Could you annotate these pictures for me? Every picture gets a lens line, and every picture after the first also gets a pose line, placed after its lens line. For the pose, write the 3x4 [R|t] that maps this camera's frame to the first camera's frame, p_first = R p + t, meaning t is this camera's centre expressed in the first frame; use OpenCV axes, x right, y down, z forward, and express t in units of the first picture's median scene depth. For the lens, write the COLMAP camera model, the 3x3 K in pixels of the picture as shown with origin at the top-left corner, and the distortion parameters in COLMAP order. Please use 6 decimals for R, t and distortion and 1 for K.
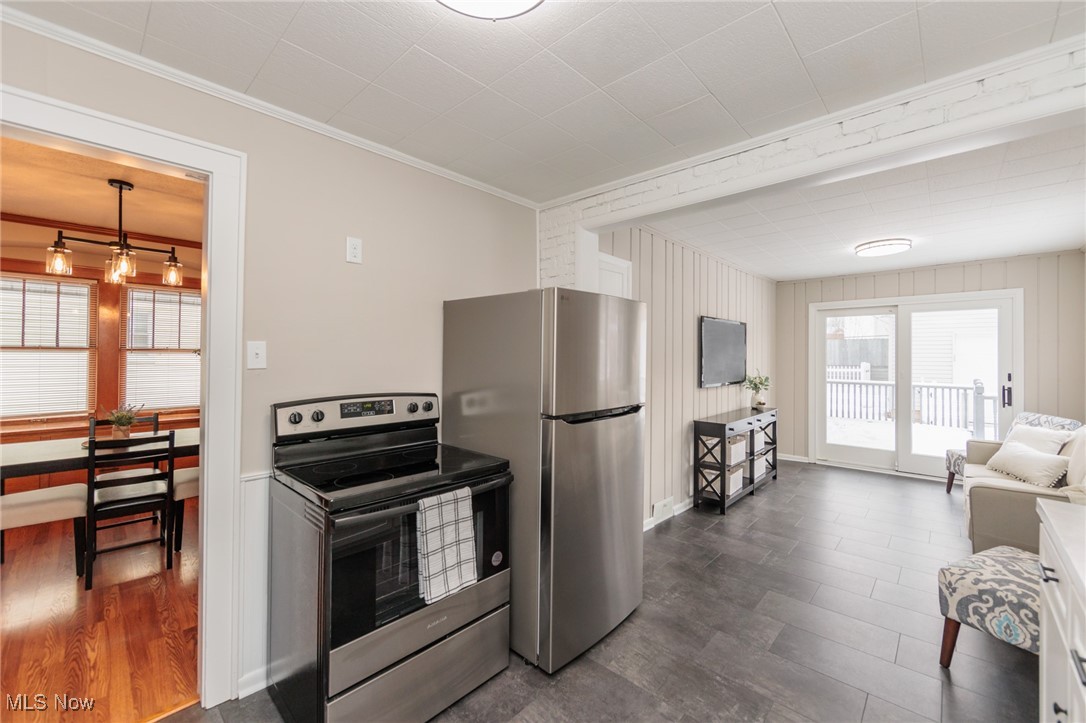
lens RADIAL K [[428.6, 0, 550.5], [0, 428.6, 358.7], [0, 0, 1]] dist [0.001855, -0.000077]
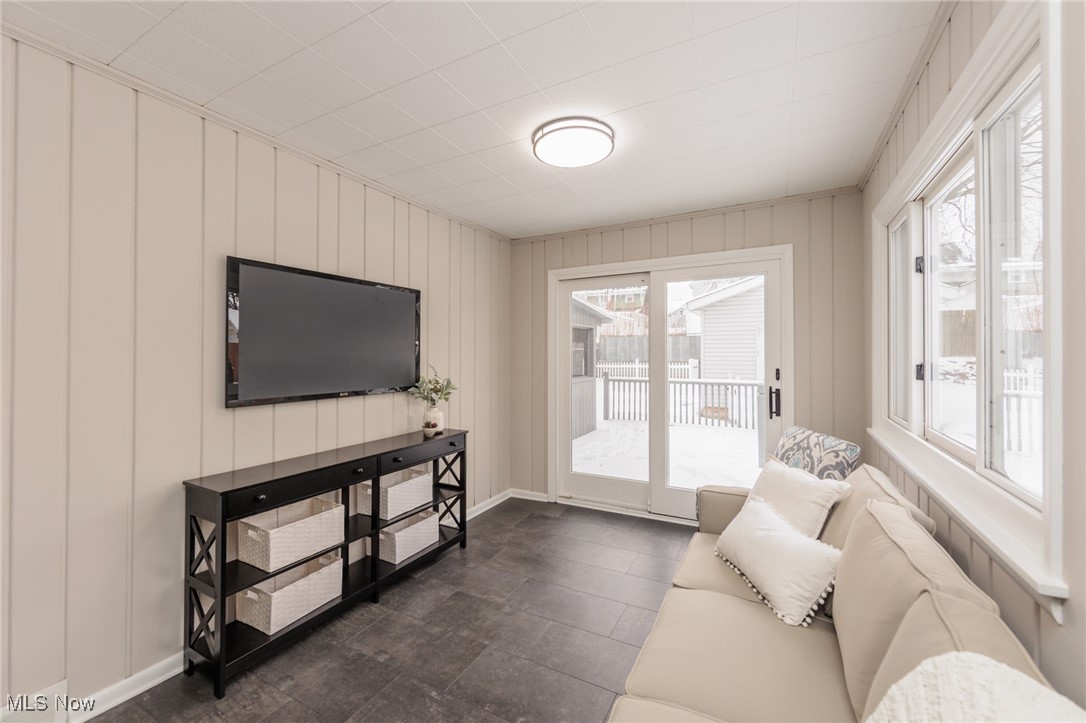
lens RADIAL K [[428.6, 0, 533.9], [0, 428.6, 356.2], [0, 0, 1]] dist [0.001855, -0.000077]
pose [[0.972928, -0.005905, 0.231033, 0.481812], [0.007275, 0.999961, -0.005077, 0.013939], [-0.230994, 0.006620, 0.972933, 0.384428]]
